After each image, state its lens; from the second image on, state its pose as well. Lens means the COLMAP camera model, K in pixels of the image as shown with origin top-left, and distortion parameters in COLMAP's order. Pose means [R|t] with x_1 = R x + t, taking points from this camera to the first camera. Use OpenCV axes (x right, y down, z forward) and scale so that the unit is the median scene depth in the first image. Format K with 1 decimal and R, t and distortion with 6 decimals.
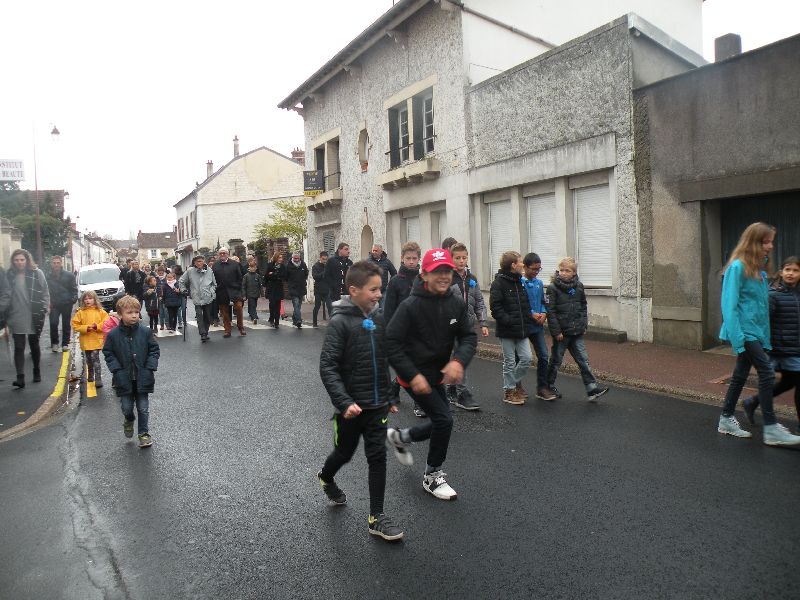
lens RADIAL K [[638.6, 0, 393.4], [0, 638.6, 301.6], [0, 0, 1]] dist [-0.159077, 0.141107]
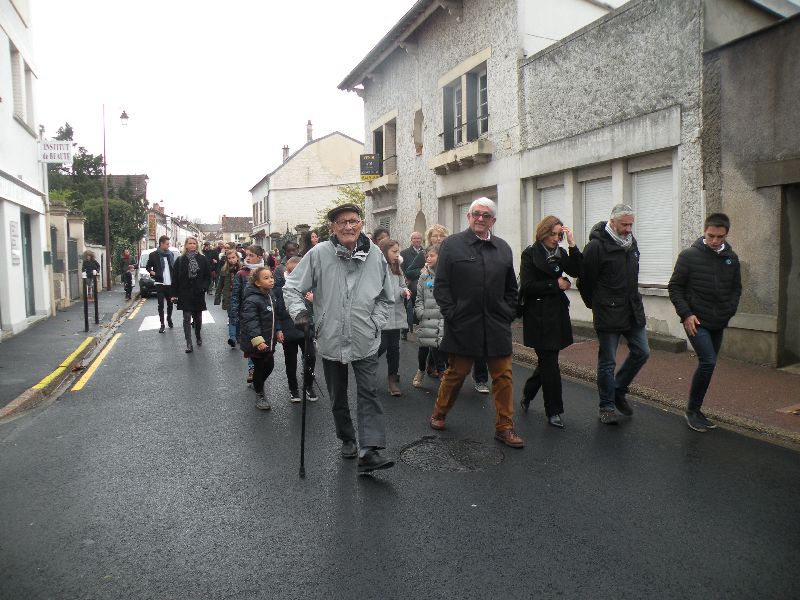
lens RADIAL K [[638.6, 0, 391.9], [0, 638.6, 302.2], [0, 0, 1]] dist [-0.159077, 0.141107]
pose [[0.990655, 0.029900, -0.133074, 0.066371], [-0.027228, 0.999390, 0.021851, -0.008199], [0.133646, -0.018023, 0.990865, 0.084836]]
